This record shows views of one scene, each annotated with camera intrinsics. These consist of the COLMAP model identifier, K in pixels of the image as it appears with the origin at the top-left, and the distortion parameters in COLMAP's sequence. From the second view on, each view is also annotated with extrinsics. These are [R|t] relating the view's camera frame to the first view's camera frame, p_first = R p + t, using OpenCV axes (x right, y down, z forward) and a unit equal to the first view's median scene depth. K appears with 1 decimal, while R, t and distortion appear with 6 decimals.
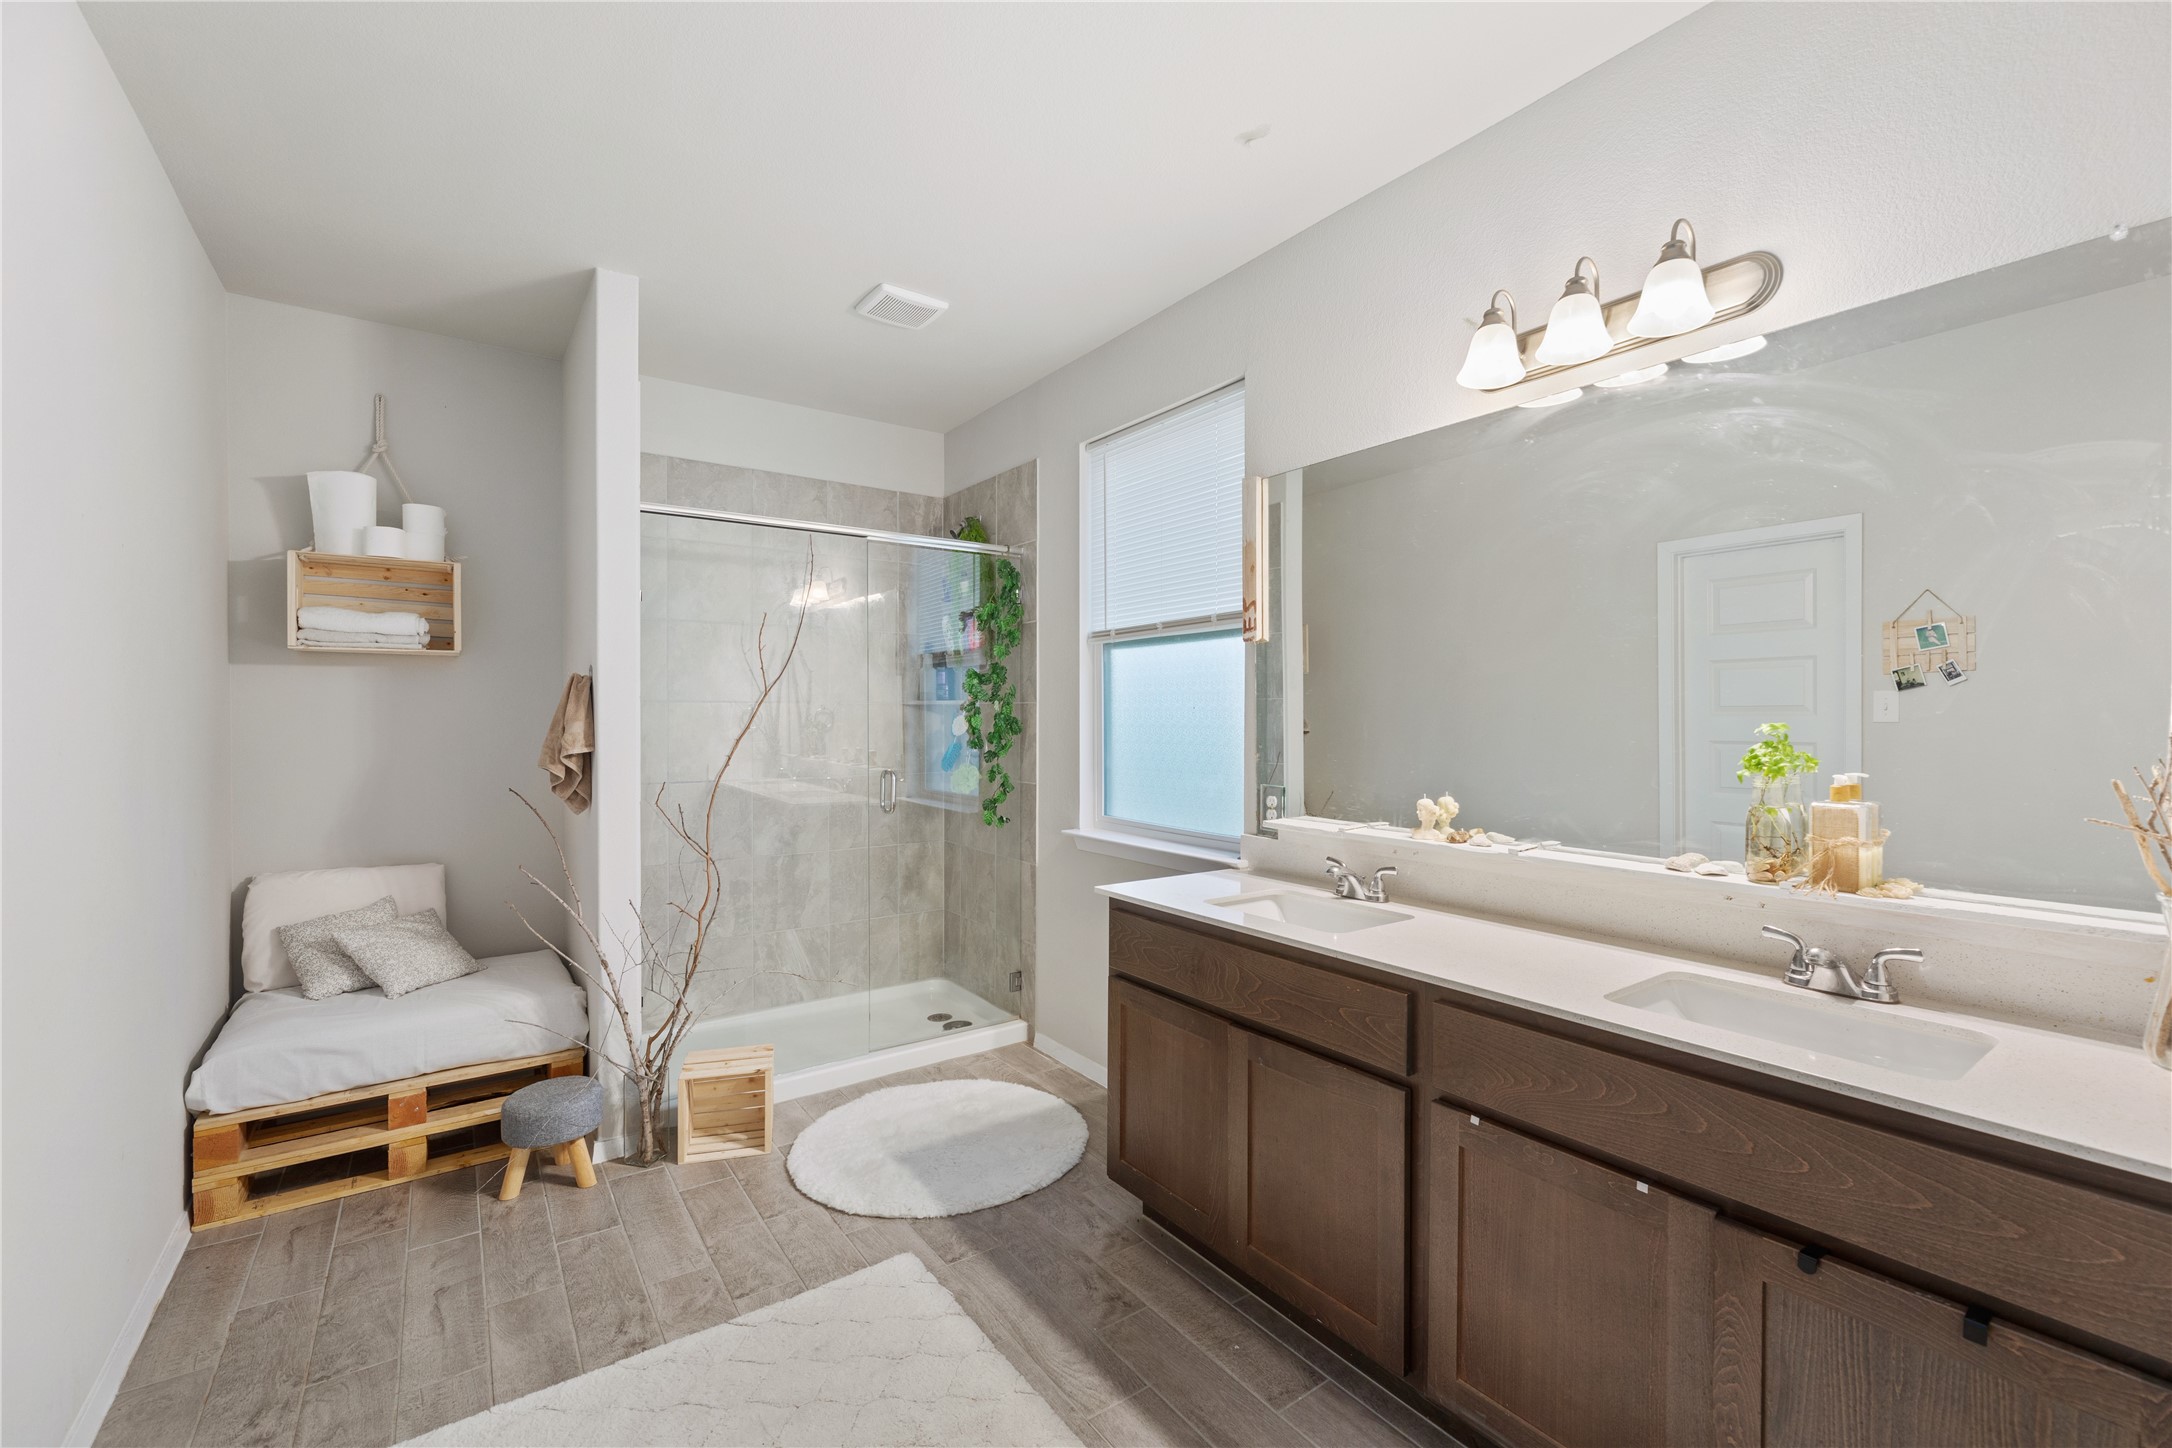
lens RADIAL K [[883.4, 0, 1085.4], [0, 883.4, 690.7], [0, 0, 1]] dist [-0.000248, -0.000183]
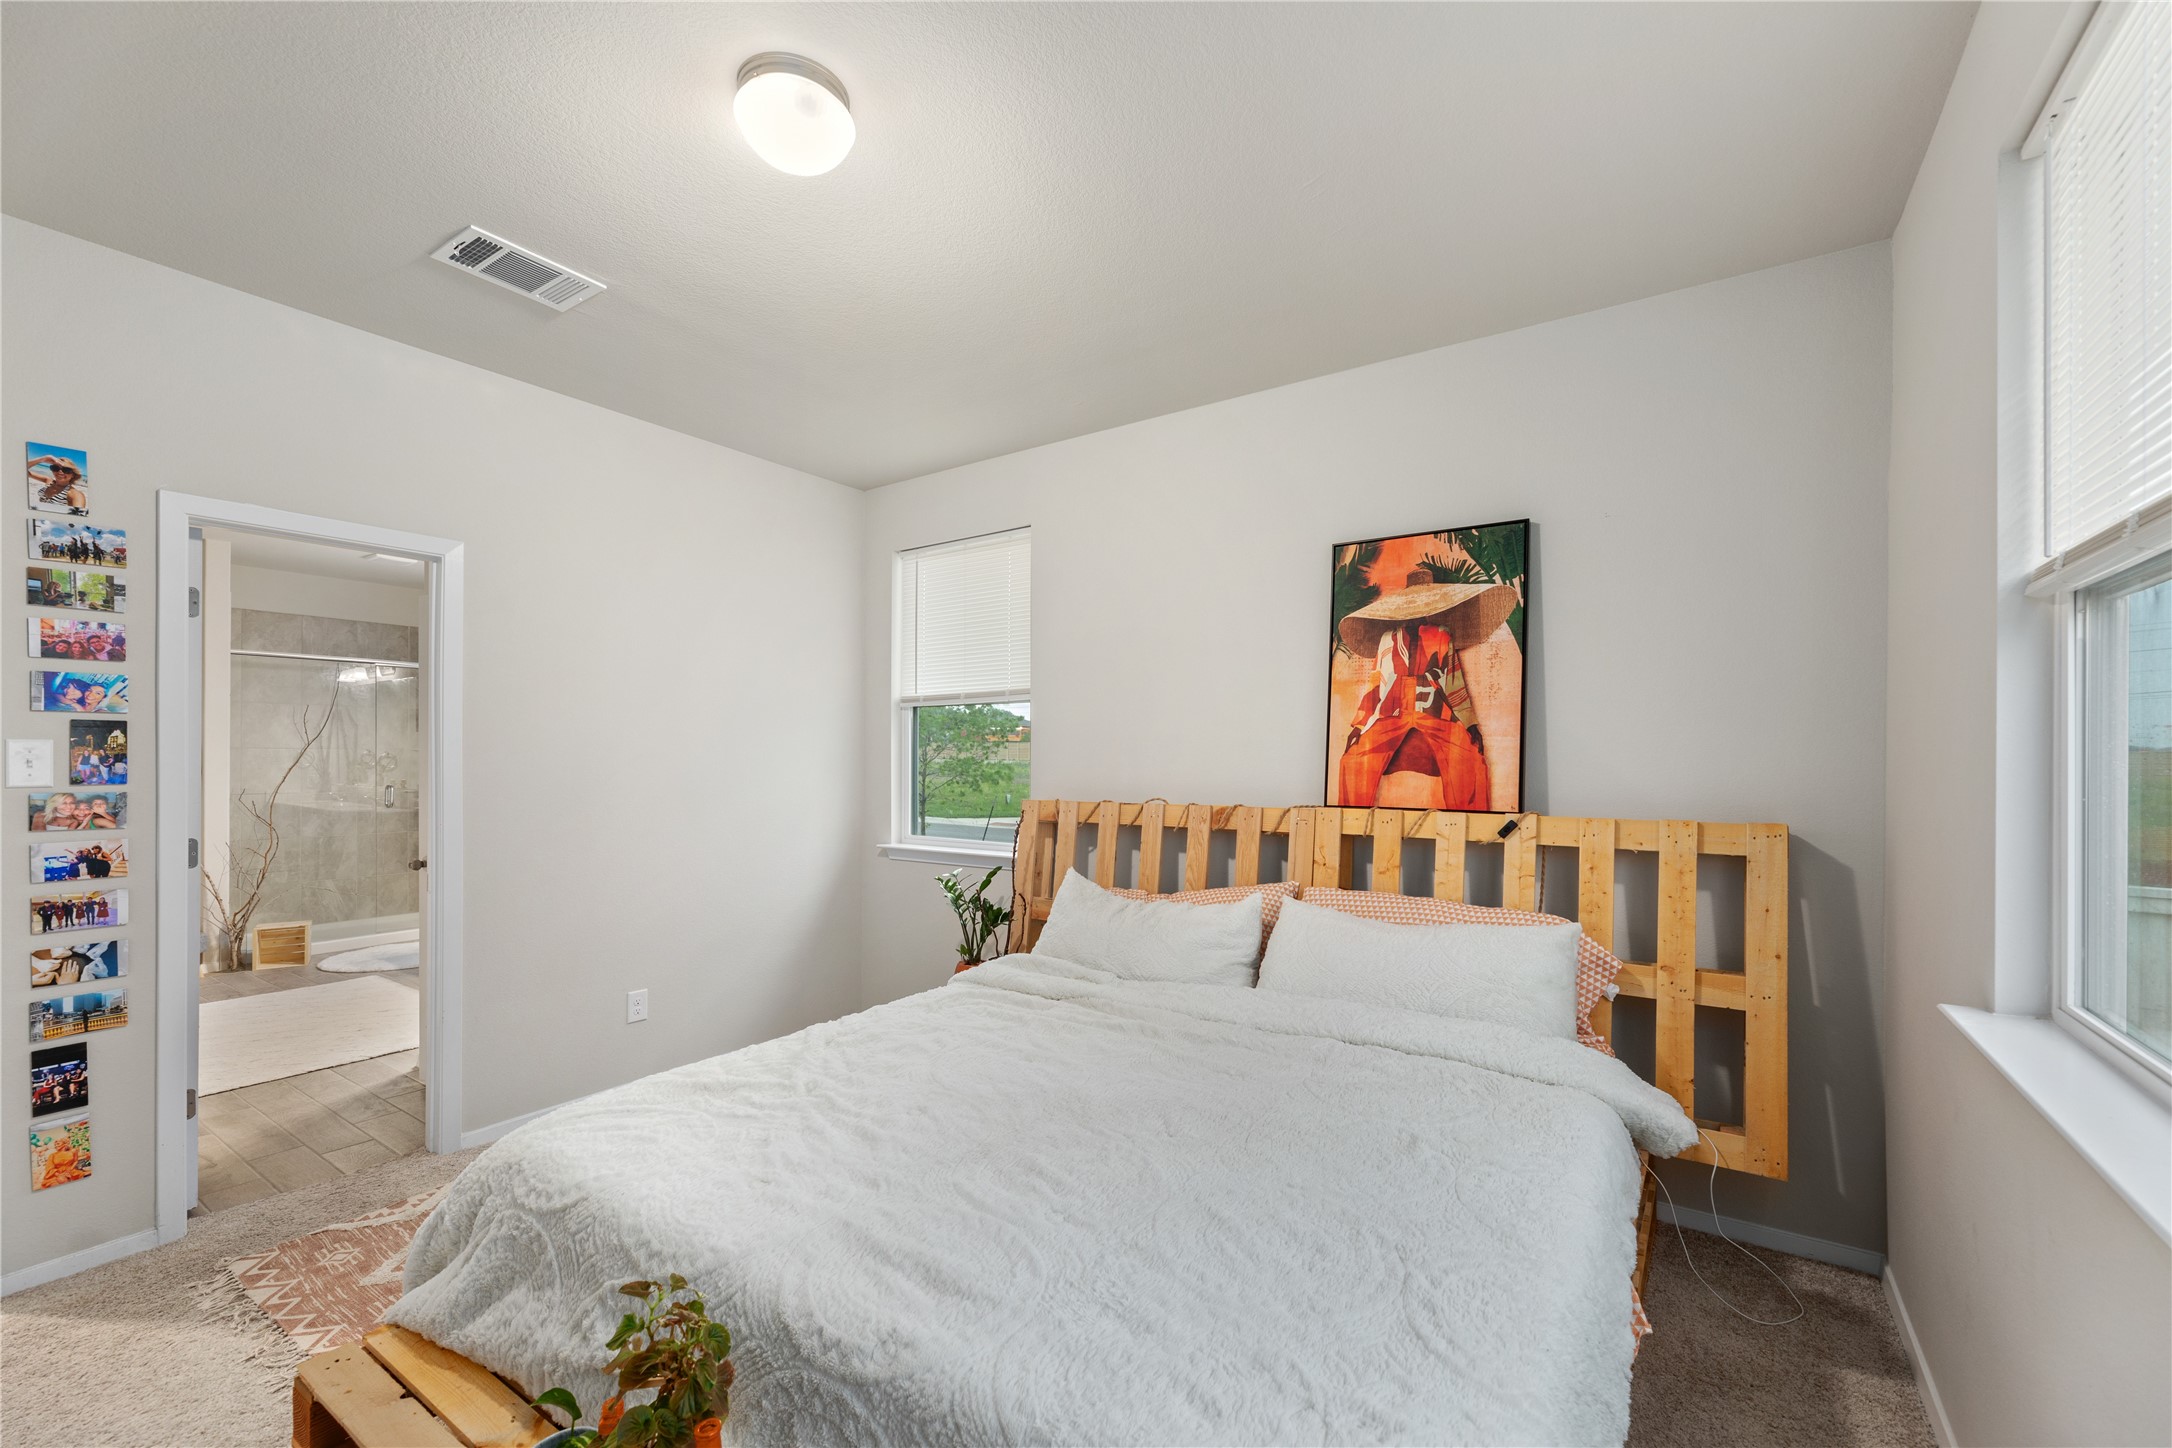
lens RADIAL K [[897.6, 0, 1079.0], [0, 897.6, 747.7], [0, 0, 1]] dist [0.013290, -0.000091]
pose [[0.944188, 0.011878, 0.329194, 0.484394], [-0.016886, 0.999781, 0.012359, -0.037395], [-0.328975, -0.017228, 0.944181, -1.199069]]
